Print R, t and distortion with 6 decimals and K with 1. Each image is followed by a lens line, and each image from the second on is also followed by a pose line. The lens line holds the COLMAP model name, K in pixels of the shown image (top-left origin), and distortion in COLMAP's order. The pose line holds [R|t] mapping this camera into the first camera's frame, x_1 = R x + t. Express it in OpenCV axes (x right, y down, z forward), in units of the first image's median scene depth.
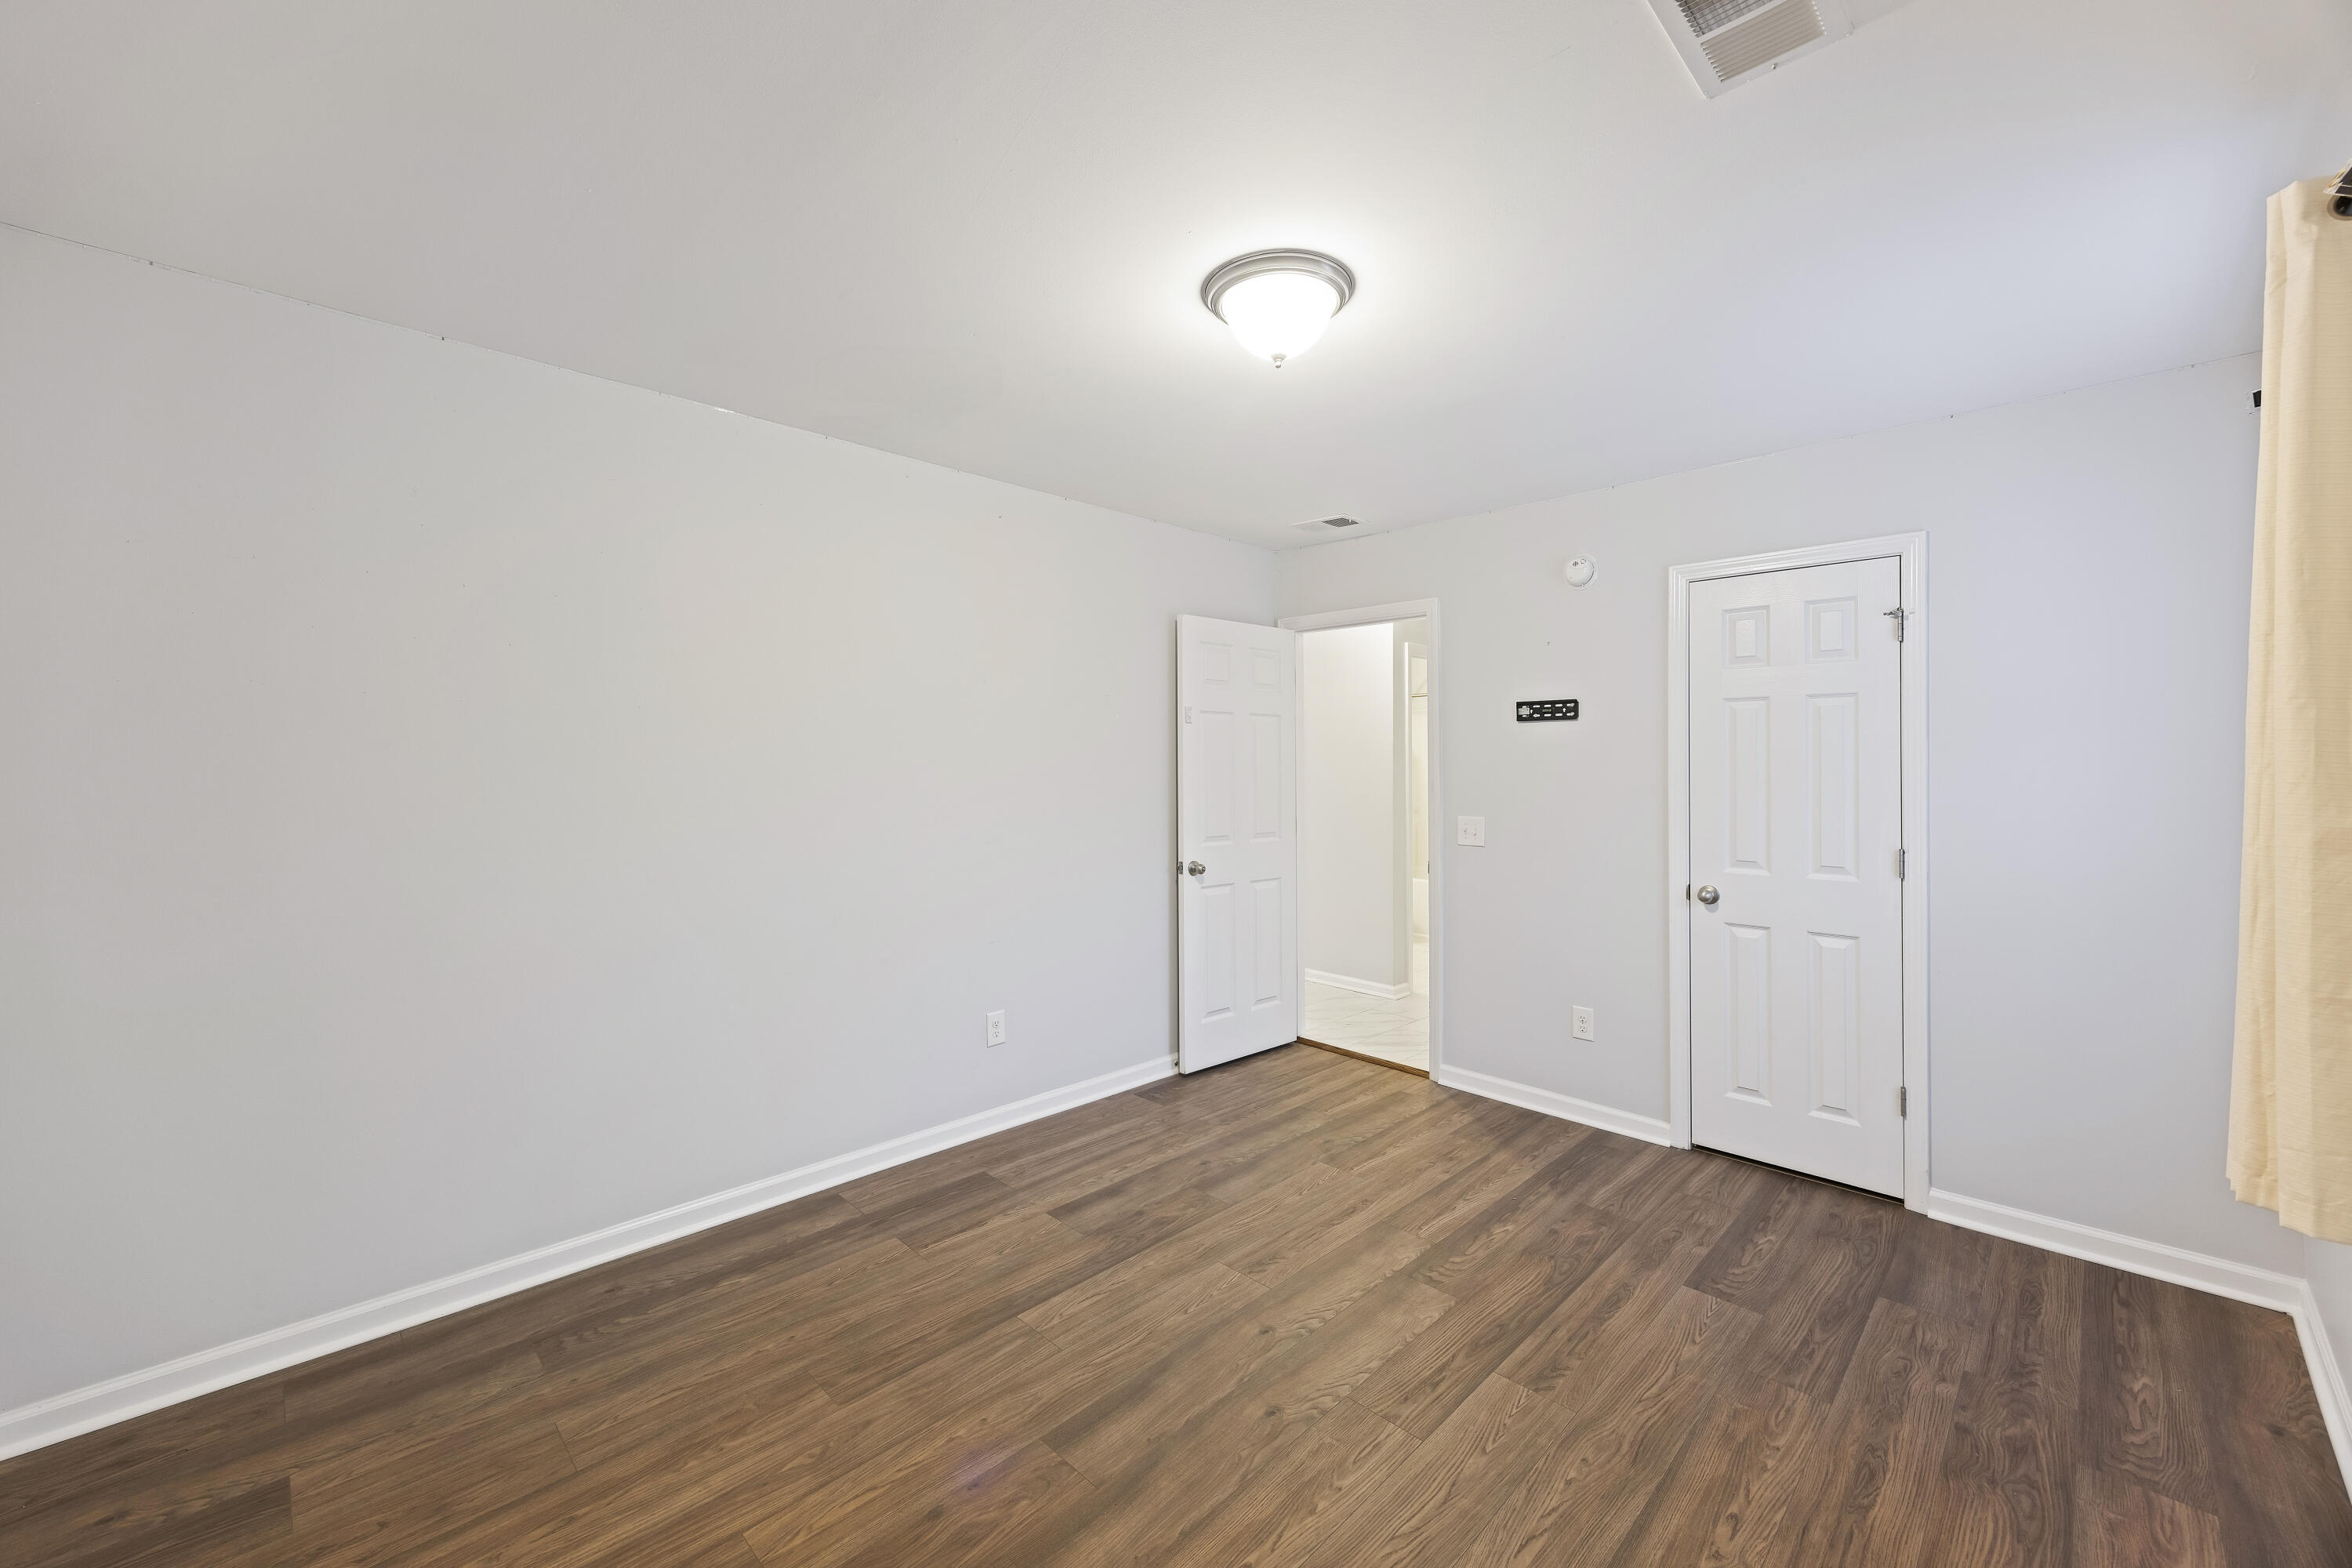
lens RADIAL K [[934.0, 0, 1176.0], [0, 934.0, 784.0], [0, 0, 1]] dist [-0.000161, -0.000048]
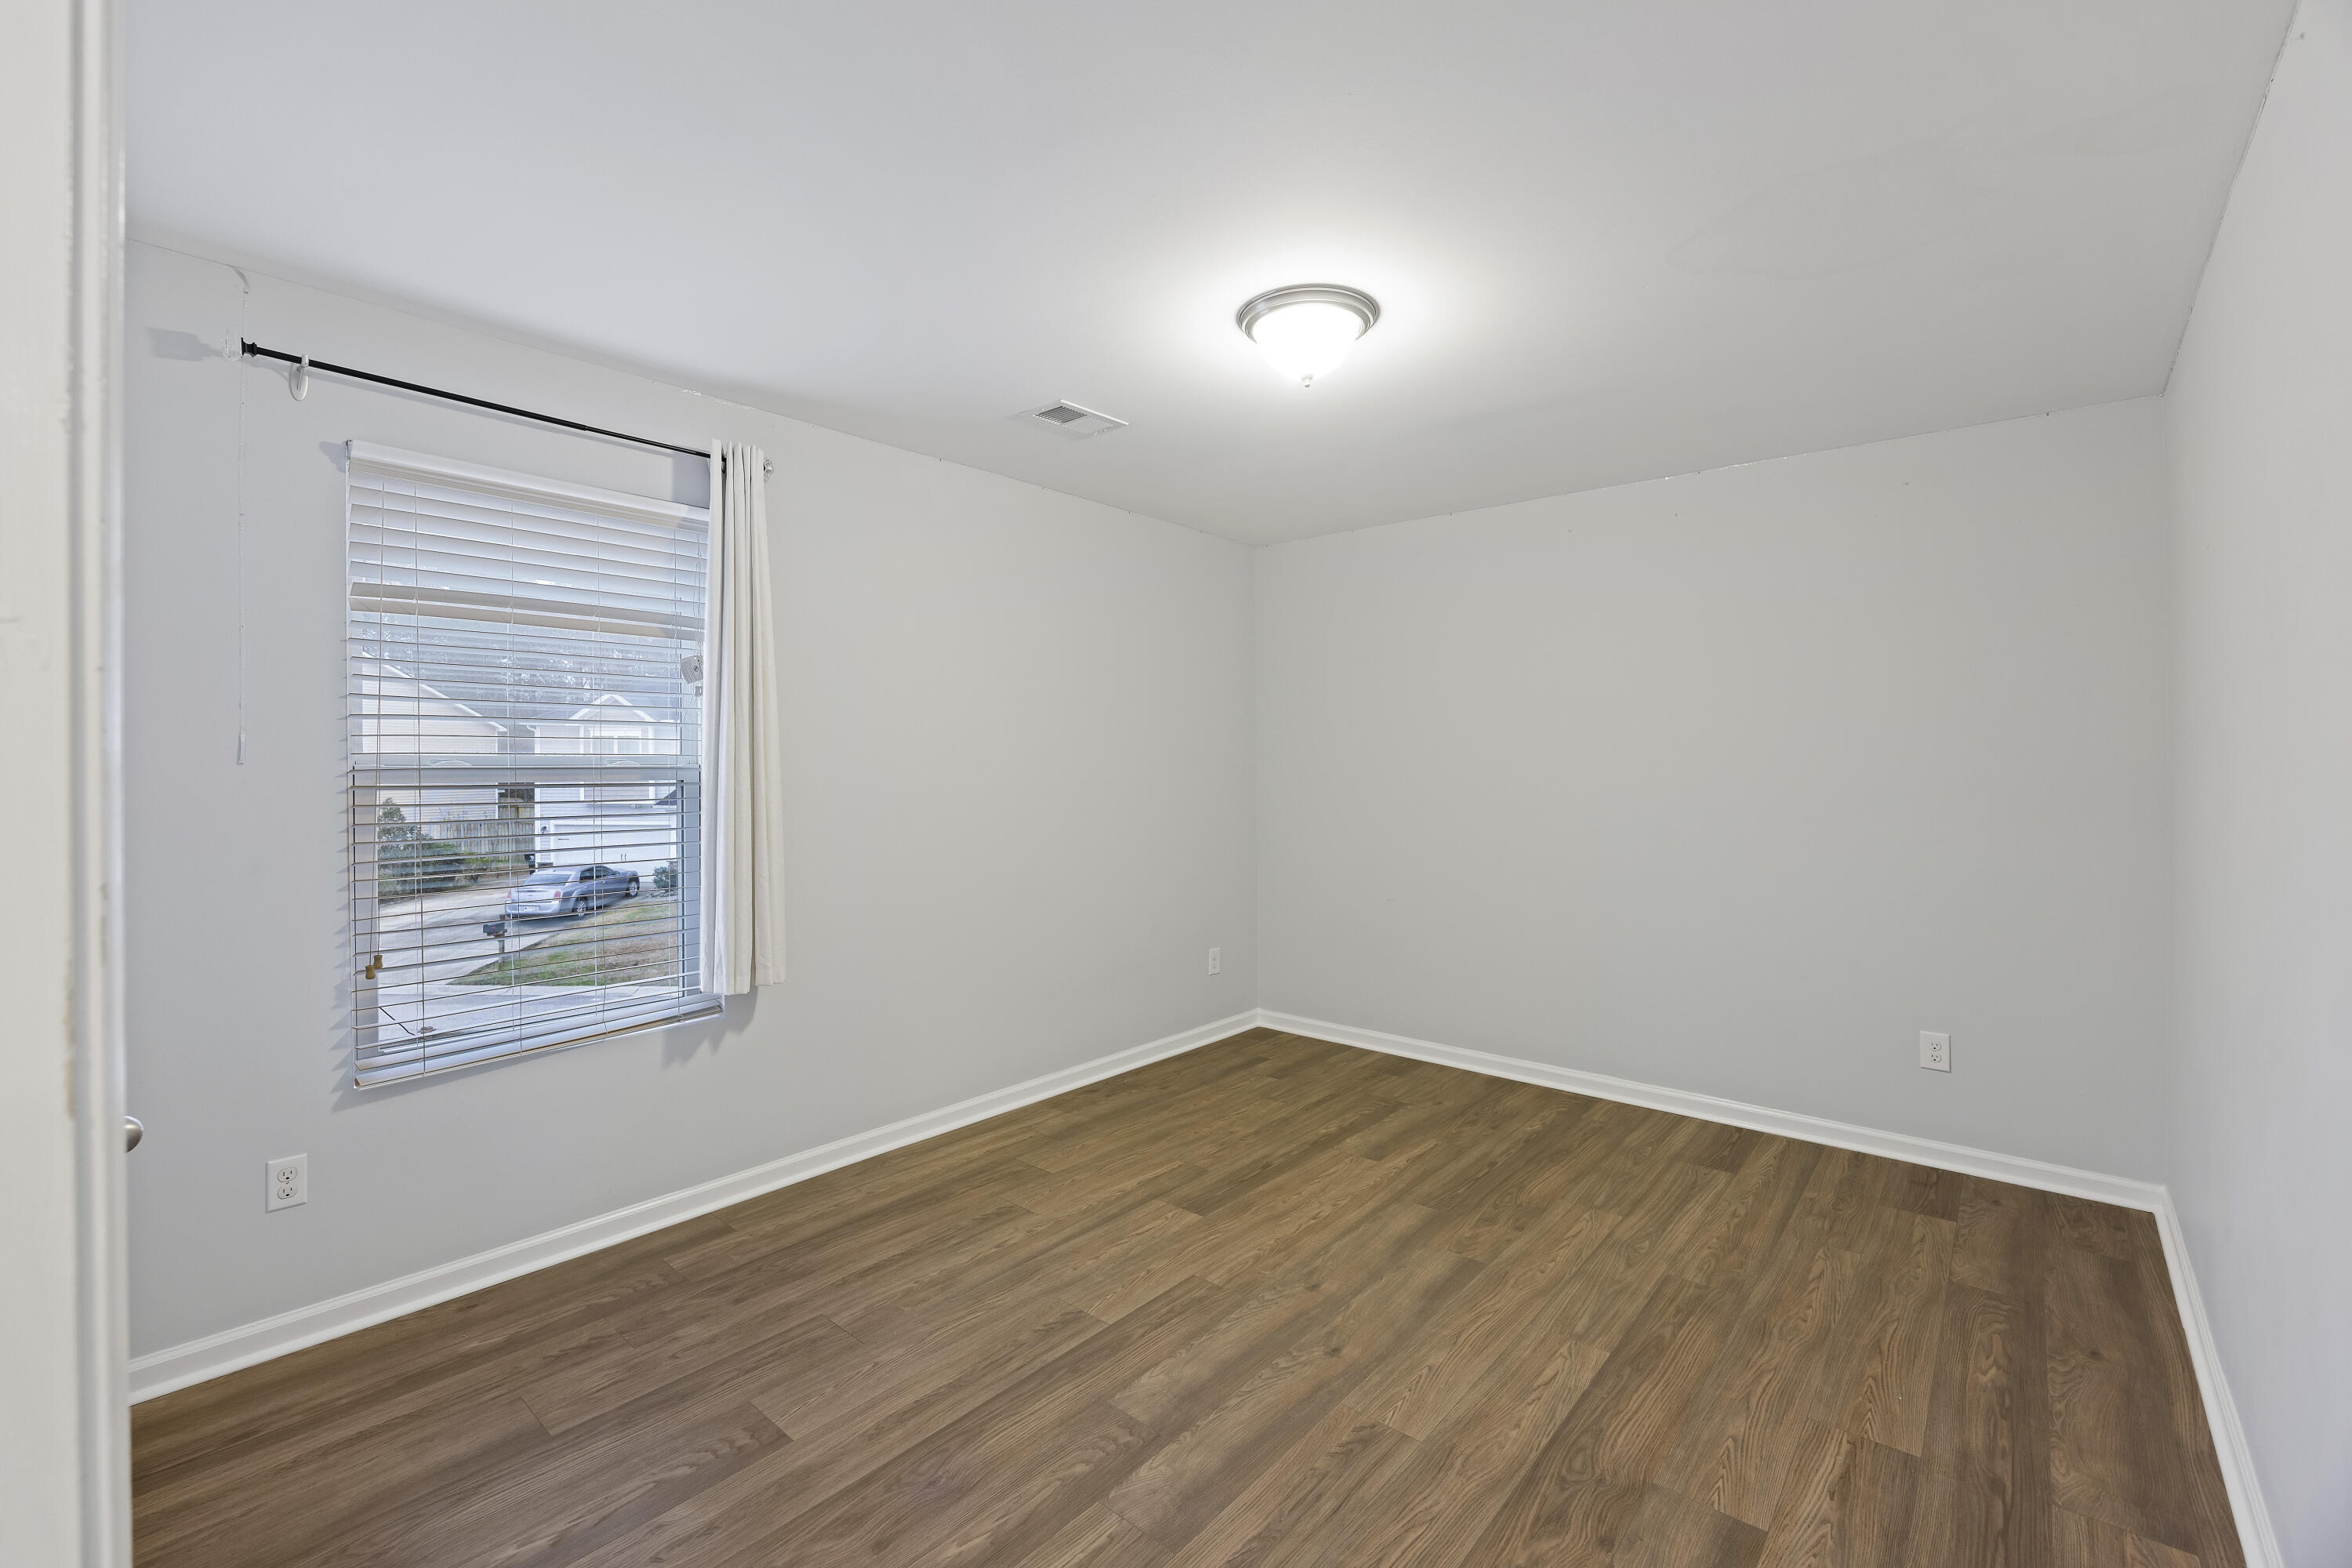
lens RADIAL K [[1010.5, 0, 1179.9], [0, 1010.5, 742.7], [0, 0, 1]] dist [-0.000491, -0.000130]
pose [[-0.996986, -0.002548, -0.077544, 0.327229], [-0.002876, 0.999987, 0.004123, -0.022404], [0.077533, 0.004334, -0.996980, 1.978145]]
